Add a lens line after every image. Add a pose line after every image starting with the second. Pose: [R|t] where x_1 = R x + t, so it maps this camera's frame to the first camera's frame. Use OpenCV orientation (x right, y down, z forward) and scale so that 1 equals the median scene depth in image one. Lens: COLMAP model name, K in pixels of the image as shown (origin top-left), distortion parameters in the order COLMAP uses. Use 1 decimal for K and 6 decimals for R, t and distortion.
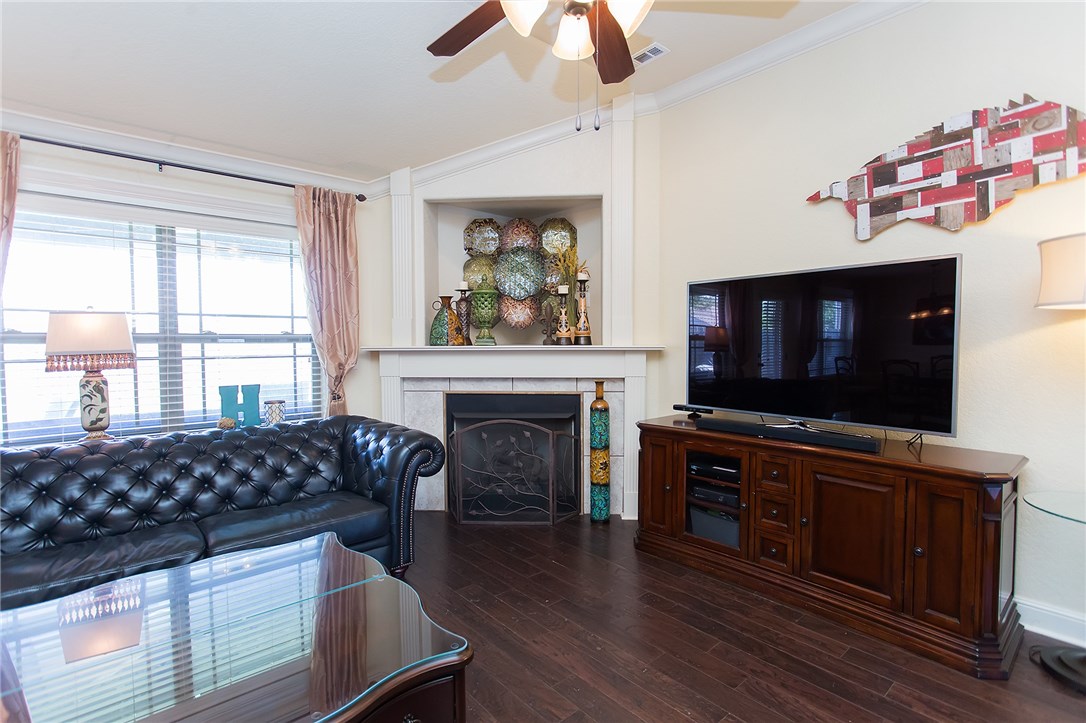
lens RADIAL K [[525.5, 0, 537.4], [0, 525.5, 361.7], [0, 0, 1]] dist [-0.011962, 0.009513]
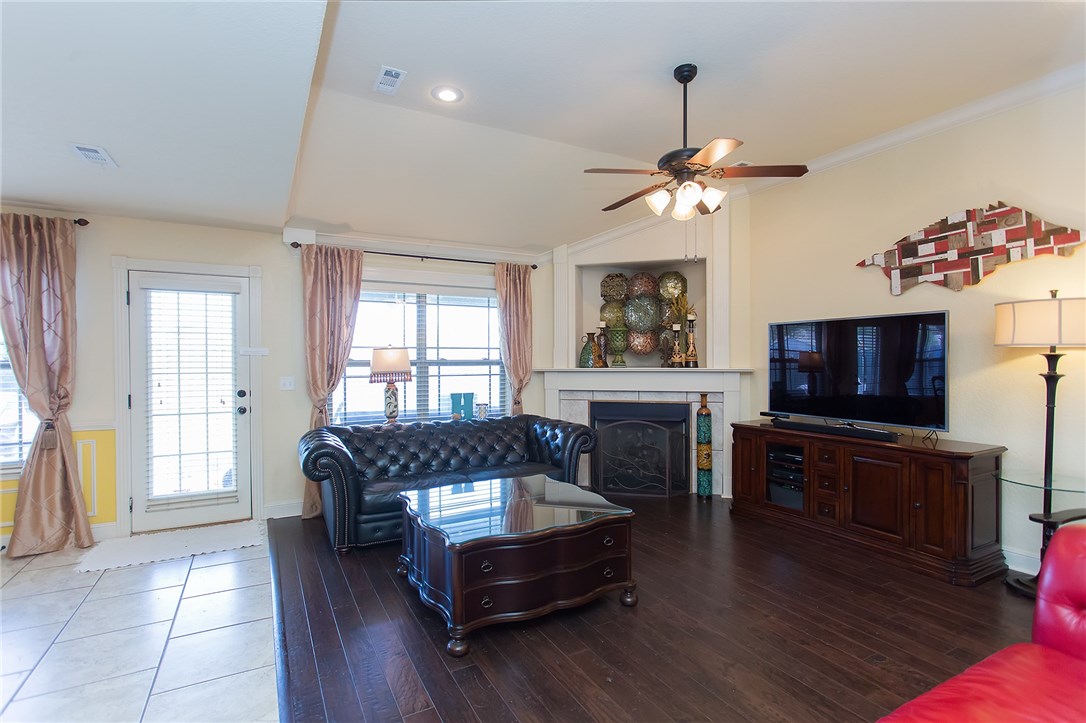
lens RADIAL K [[525.5, 0, 535.9], [0, 525.5, 362.7], [0, 0, 1]] dist [-0.011962, 0.009513]
pose [[0.978137, 0.001232, -0.207957, -0.029727], [-0.008031, 0.999460, -0.031852, 0.002625], [0.207806, 0.032825, 0.977619, -0.493280]]
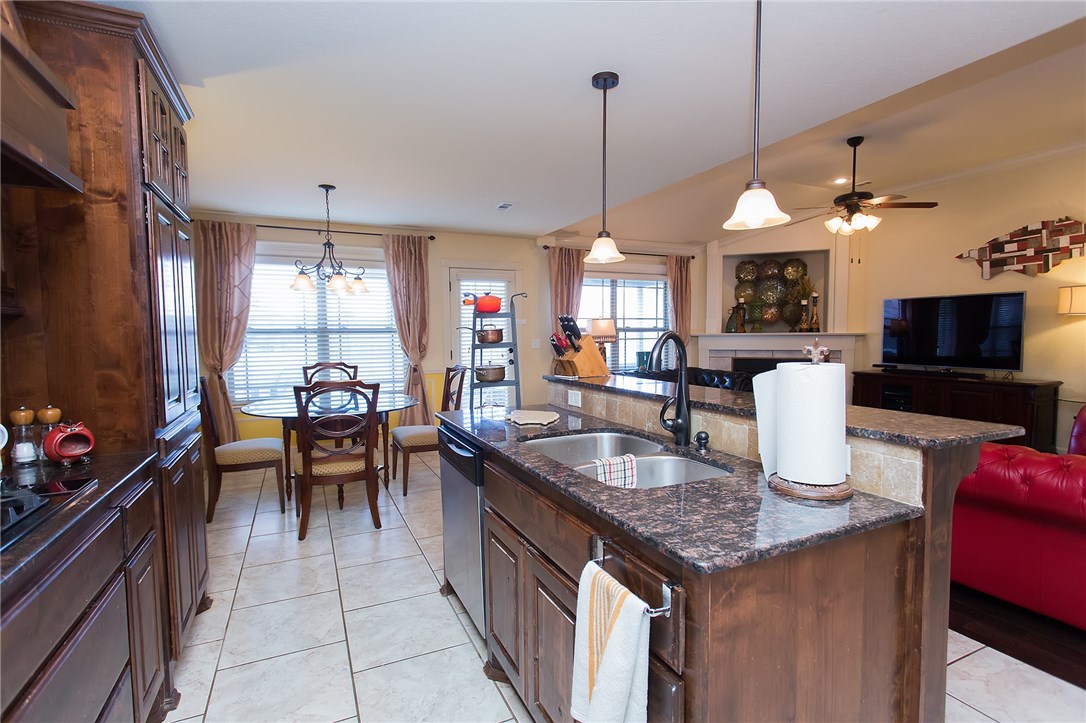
lens RADIAL K [[525.5, 0, 534.5], [0, 525.5, 363.6], [0, 0, 1]] dist [-0.011962, 0.009513]
pose [[0.962273, 0.012037, -0.271820, -0.424166], [-0.005929, 0.999711, 0.023281, 0.047227], [0.272022, -0.020791, 0.962066, -1.209190]]
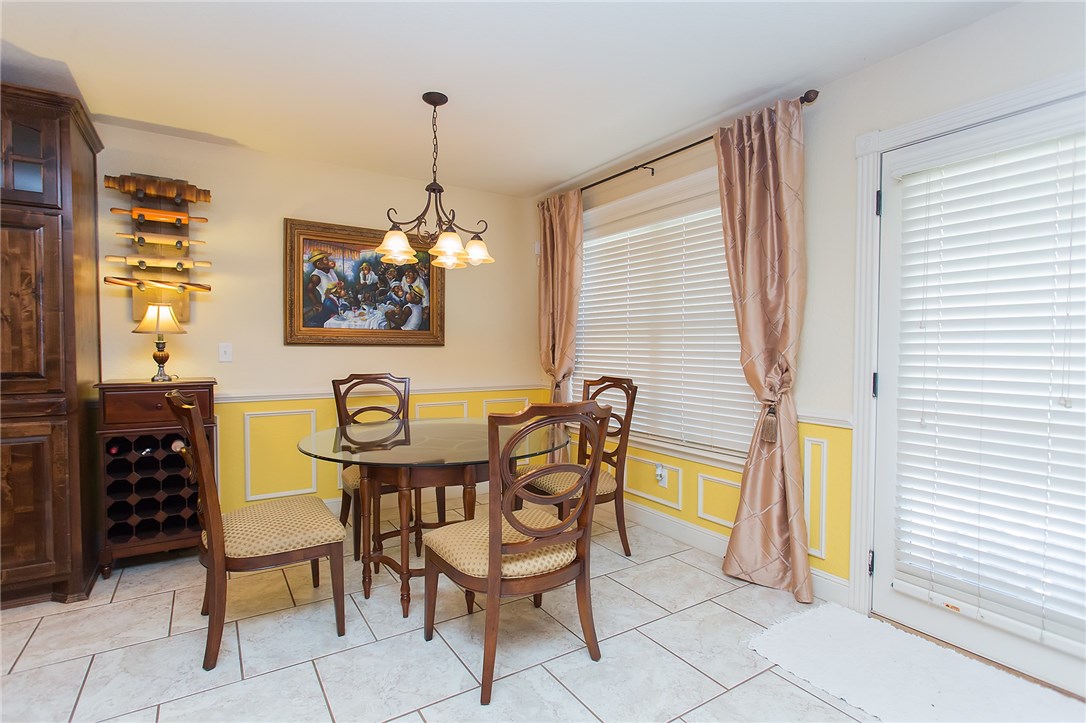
lens RADIAL K [[525.5, 0, 536.7], [0, 525.5, 364.3], [0, 0, 1]] dist [-0.011962, 0.009513]
pose [[-0.144940, 0.033773, -0.988864, -0.455741], [-0.045279, 0.998144, 0.040726, 0.026057], [0.988404, 0.050677, -0.143142, 0.162388]]
